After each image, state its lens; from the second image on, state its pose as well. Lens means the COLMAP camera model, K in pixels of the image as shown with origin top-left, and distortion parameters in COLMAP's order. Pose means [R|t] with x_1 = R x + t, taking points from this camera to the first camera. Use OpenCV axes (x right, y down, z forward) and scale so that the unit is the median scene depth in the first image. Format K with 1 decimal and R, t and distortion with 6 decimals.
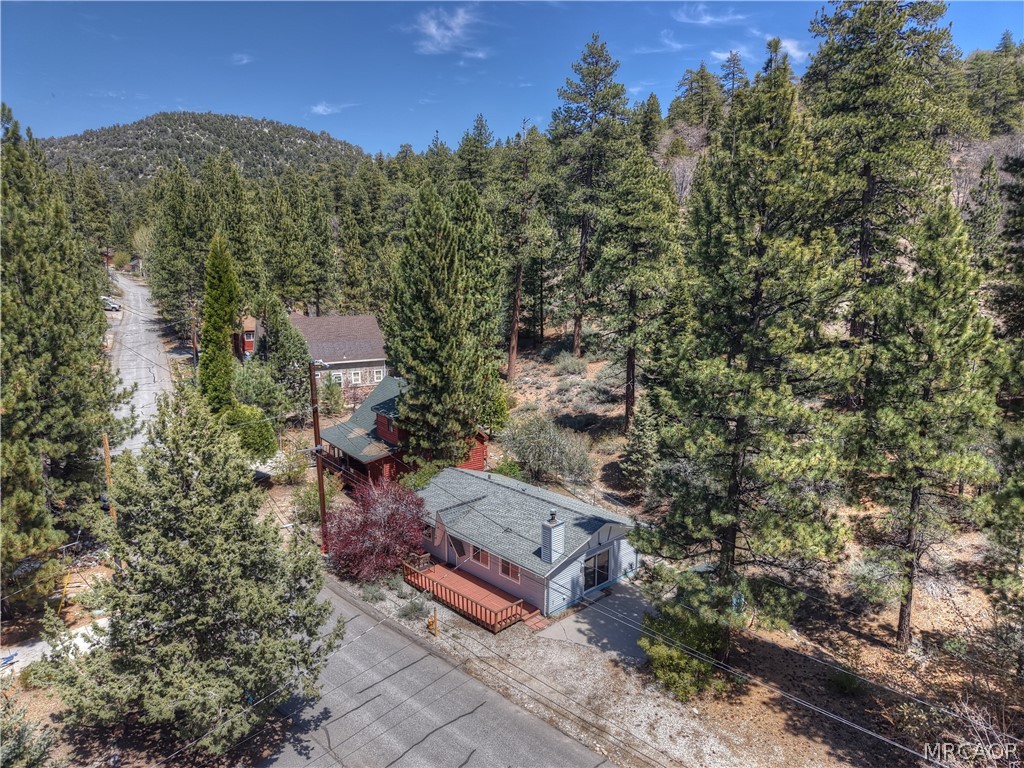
lens RADIAL K [[717.3, 0, 512.0], [0, 717.3, 384.0], [0, 0, 1]] dist [0.006296, -0.004924]
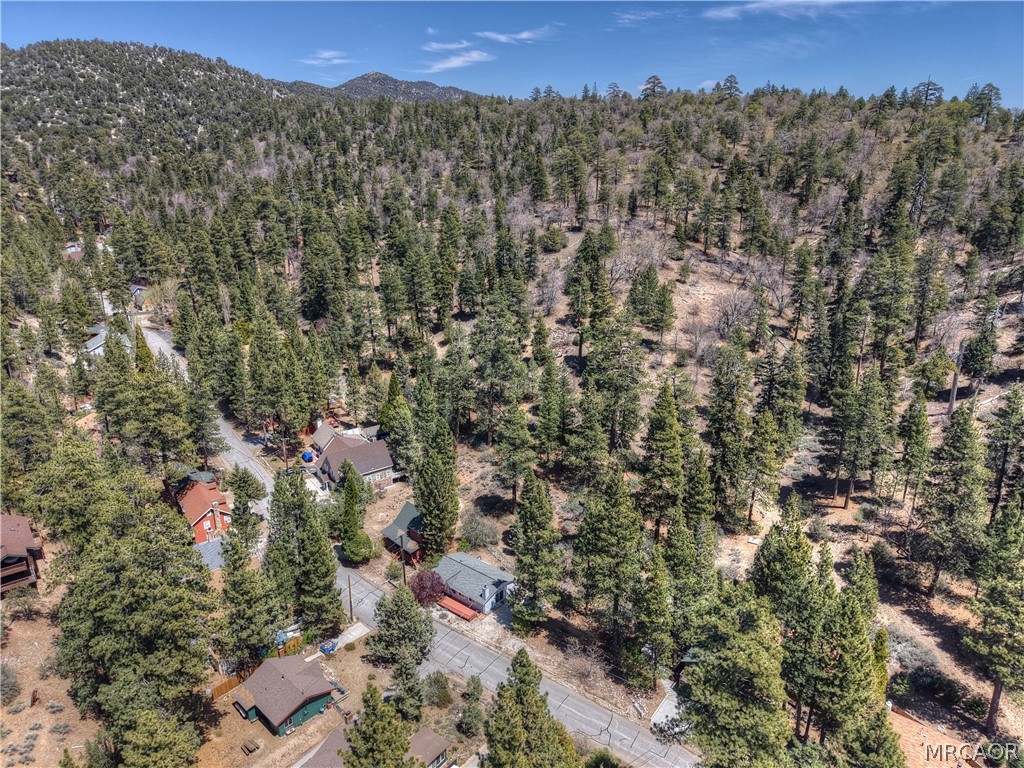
lens RADIAL K [[717.3, 0, 512.0], [0, 717.3, 384.0], [0, 0, 1]] dist [0.006296, -0.004924]
pose [[0.991865, -0.047008, 0.118296, -0.118720], [0.030294, 0.989785, 0.139315, -0.842668], [-0.123636, -0.134598, 0.983157, -1.510381]]
